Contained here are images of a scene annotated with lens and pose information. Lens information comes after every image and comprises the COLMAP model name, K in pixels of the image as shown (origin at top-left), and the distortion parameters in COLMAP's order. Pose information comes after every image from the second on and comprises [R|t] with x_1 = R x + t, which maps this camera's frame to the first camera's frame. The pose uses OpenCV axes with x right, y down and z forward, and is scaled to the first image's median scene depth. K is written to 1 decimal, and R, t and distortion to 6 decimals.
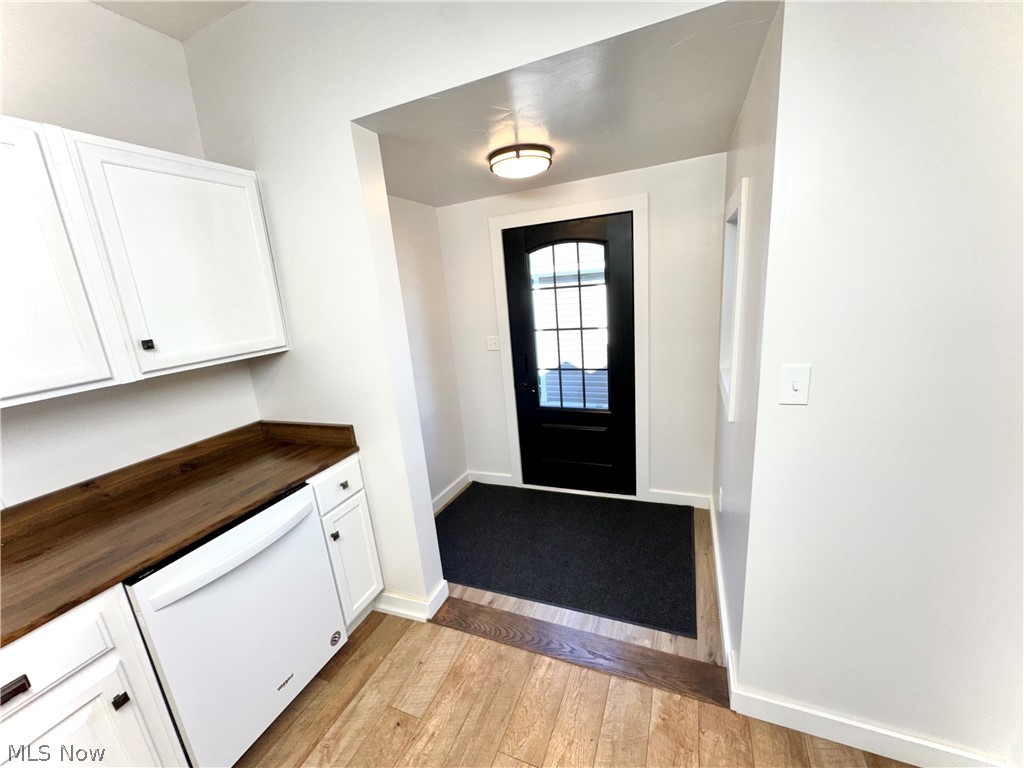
lens RADIAL K [[407.3, 0, 510.6], [0, 407.3, 384.7], [0, 0, 1]] dist [-0.003363, 0.000218]
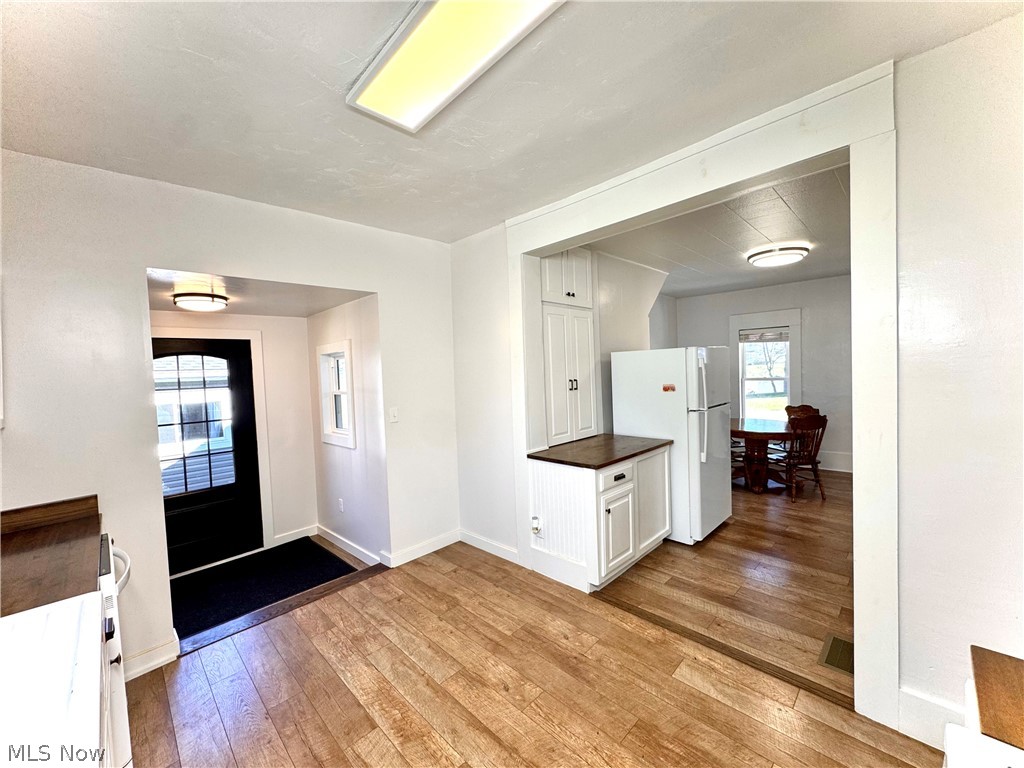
lens RADIAL K [[407.3, 0, 512.2], [0, 407.3, 385.0], [0, 0, 1]] dist [-0.003363, 0.000218]
pose [[0.376454, 0.039281, 0.925602, -0.956791], [0.238152, 0.961422, -0.137660, 0.226068], [-0.895302, 0.272257, 0.352576, -0.470256]]
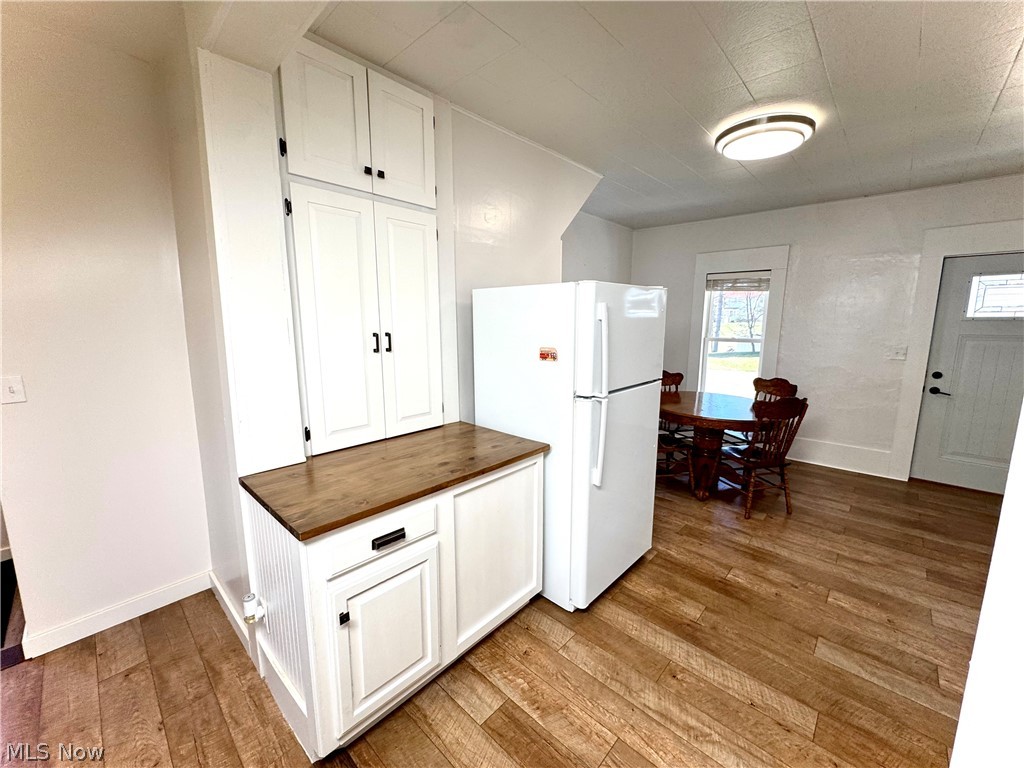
lens RADIAL K [[407.3, 0, 514.7], [0, 407.3, 385.9], [0, 0, 1]] dist [-0.003363, 0.000218]
pose [[0.337684, -0.067036, 0.938869, -0.041846], [0.208768, 0.977951, -0.005261, 0.221584], [-0.917815, 0.197783, 0.344234, -0.707571]]
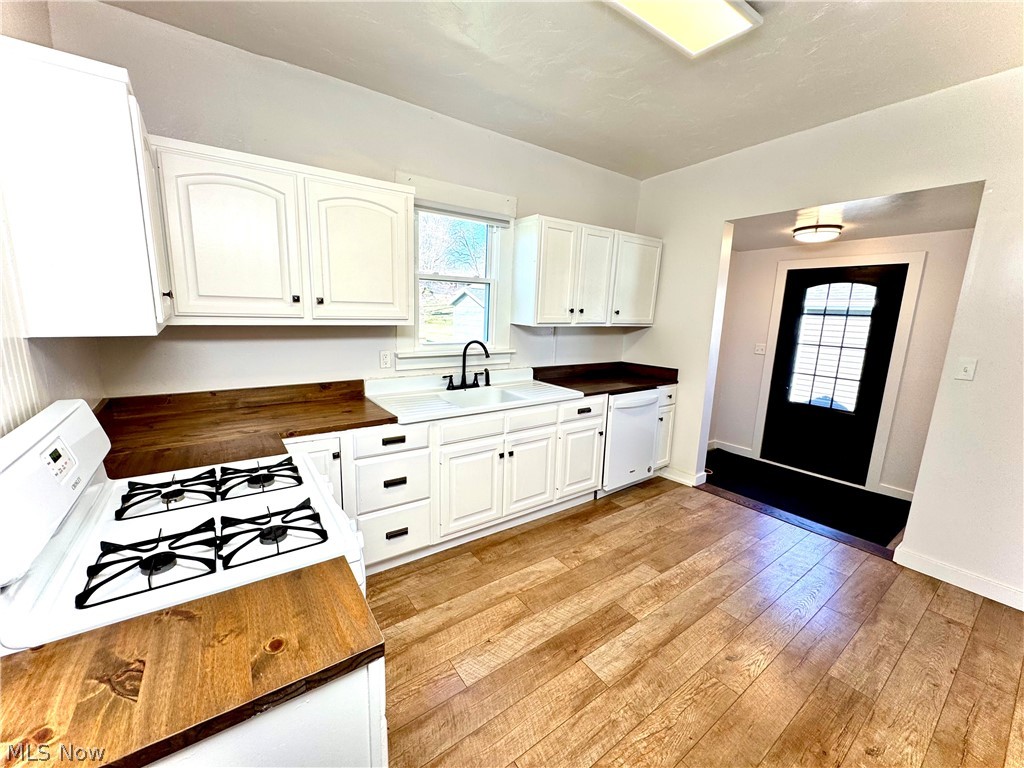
lens RADIAL K [[407.3, 0, 512.0], [0, 407.3, 385.1], [0, 0, 1]] dist [-0.003363, 0.000218]
pose [[0.848421, 0.201128, -0.489622, -0.095323], [-0.223531, 0.974610, 0.013016, 0.307229], [0.479808, 0.098403, 0.871838, -0.983219]]
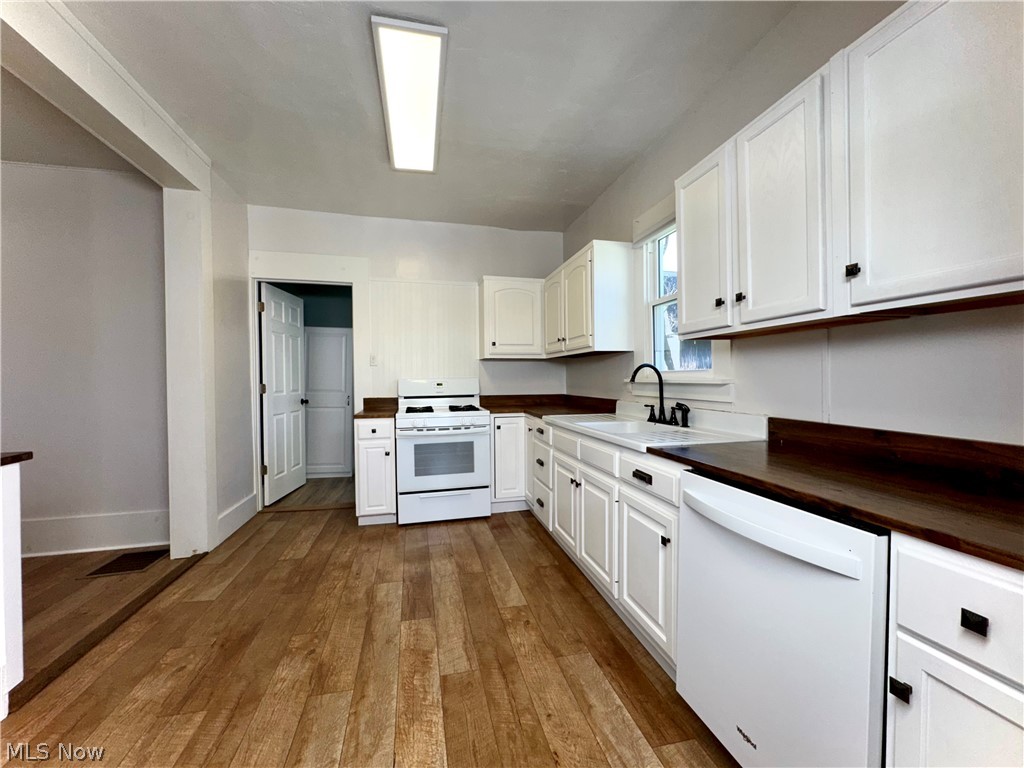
lens RADIAL K [[407.3, 0, 512.8], [0, 407.3, 384.6], [0, 0, 1]] dist [-0.003363, 0.000218]
pose [[-0.798505, 0.091959, -0.594924, 0.119685], [-0.082231, 0.962338, 0.259121, -0.022244], [0.596346, 0.255831, -0.760869, 0.887682]]
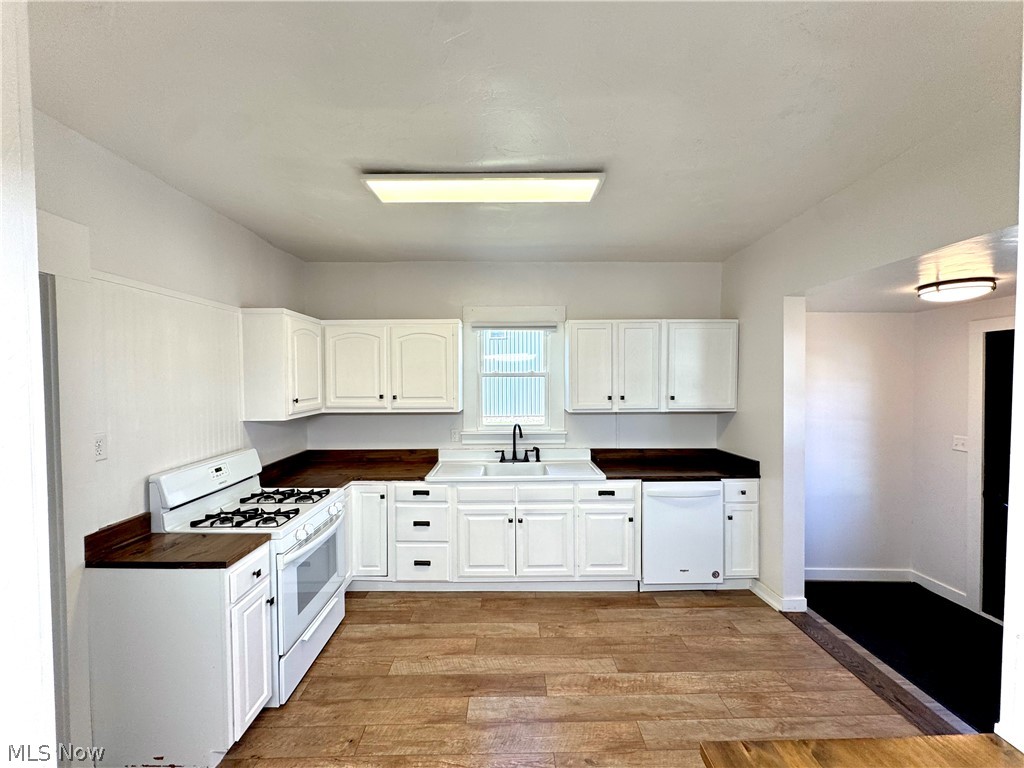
lens RADIAL K [[407.3, 0, 512.3], [0, 407.3, 386.4], [0, 0, 1]] dist [-0.003363, 0.000218]
pose [[0.396257, 0.096768, -0.913026, 0.656494], [-0.250287, 0.968153, -0.006015, 0.063302], [0.883367, 0.230902, 0.407858, -0.594344]]
